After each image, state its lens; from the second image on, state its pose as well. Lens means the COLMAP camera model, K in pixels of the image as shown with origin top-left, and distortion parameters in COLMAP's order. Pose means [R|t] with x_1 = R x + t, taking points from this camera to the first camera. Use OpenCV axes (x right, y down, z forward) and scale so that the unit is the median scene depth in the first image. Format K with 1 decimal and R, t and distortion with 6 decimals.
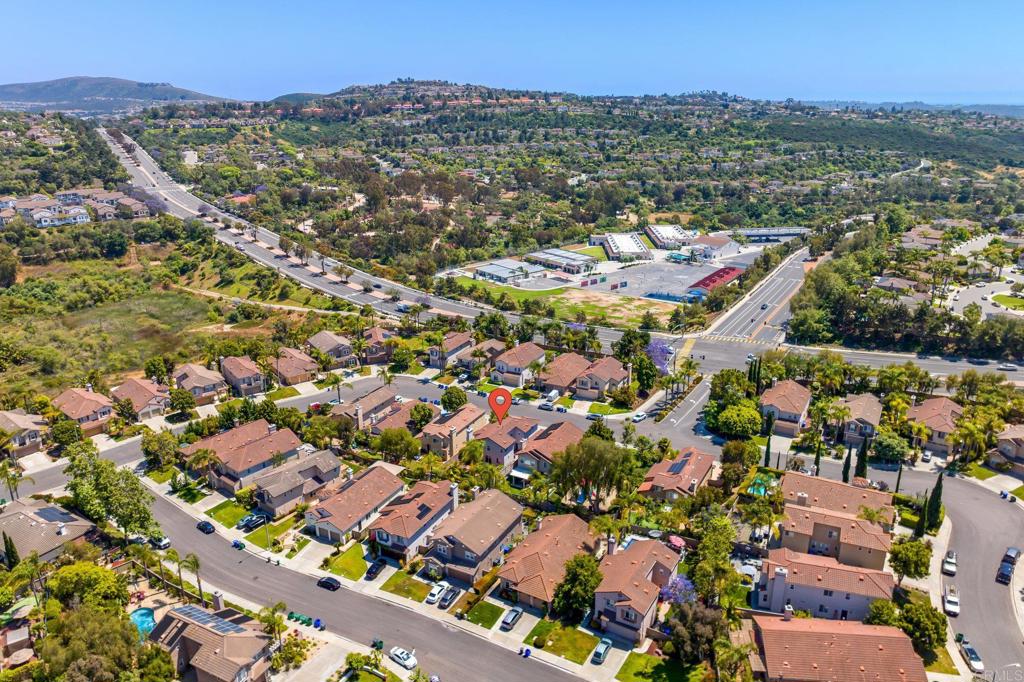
lens RADIAL K [[706.2, 0, 512.0], [0, 706.2, 341.0], [0, 0, 1]] dist [-0.007666, -0.000748]
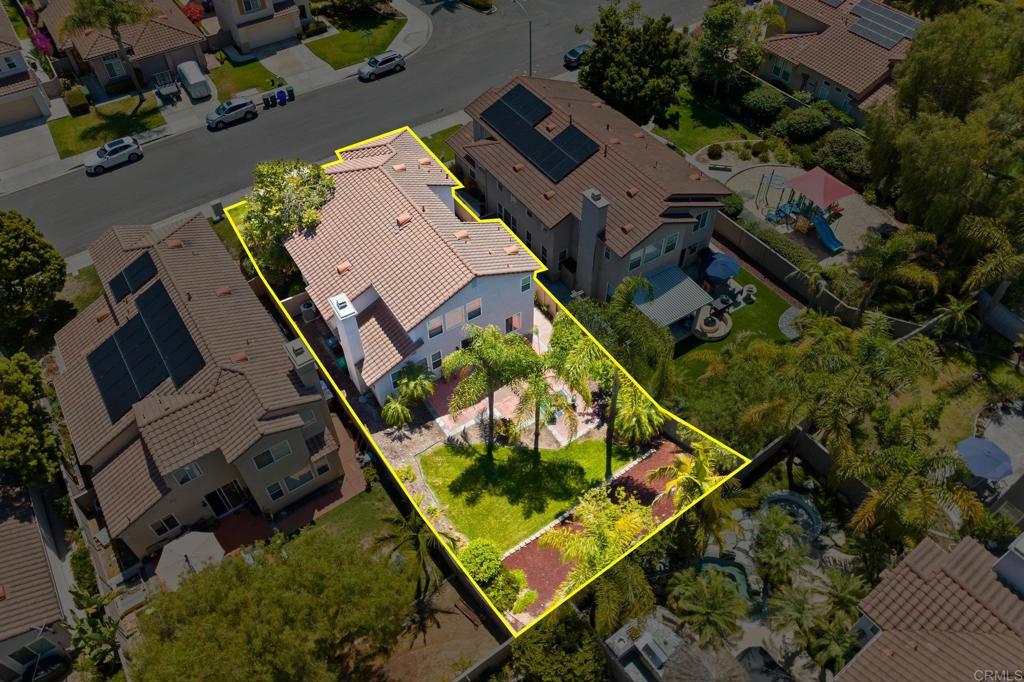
lens RADIAL K [[744.6, 0, 512.0], [0, 744.6, 341.0], [0, 0, 1]] dist [-0.034554, 0.000119]
pose [[0.464803, -0.648972, 0.602323, -0.231054], [0.287829, 0.754074, 0.590362, 0.014978], [-0.837324, -0.101036, 0.537289, 1.017244]]
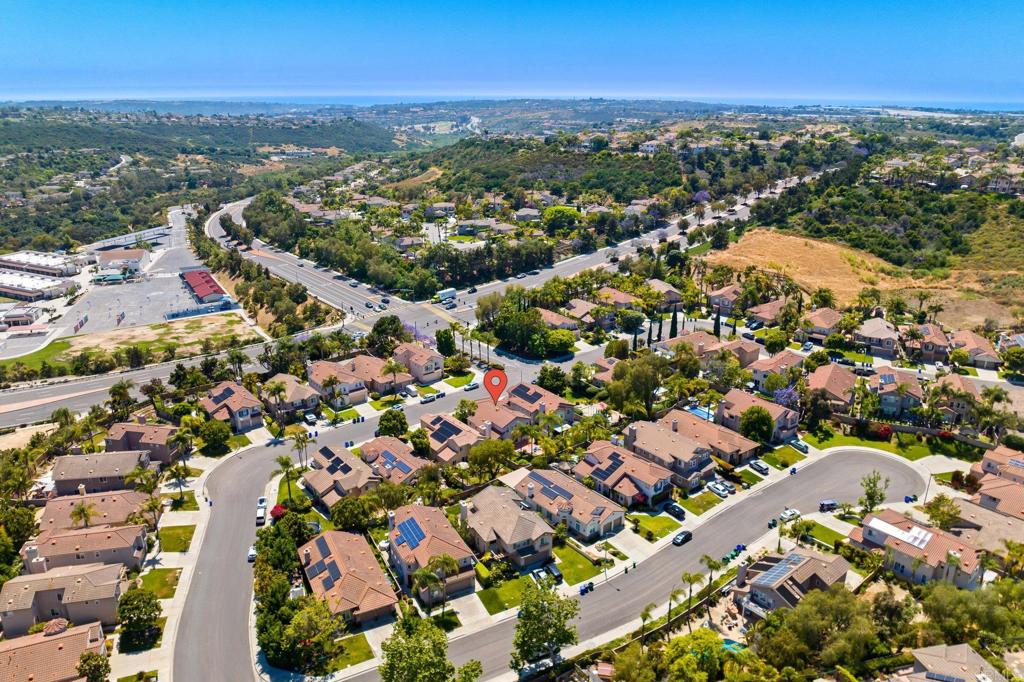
lens RADIAL K [[706.2, 0, 512.0], [0, 706.2, 341.0], [0, 0, 1]] dist [-0.007666, -0.000748]
pose [[0.409848, -0.291199, 0.864423, -1.074208], [0.294307, 0.939205, 0.176852, -0.181997], [-0.863370, 0.181923, 0.470633, 0.591178]]
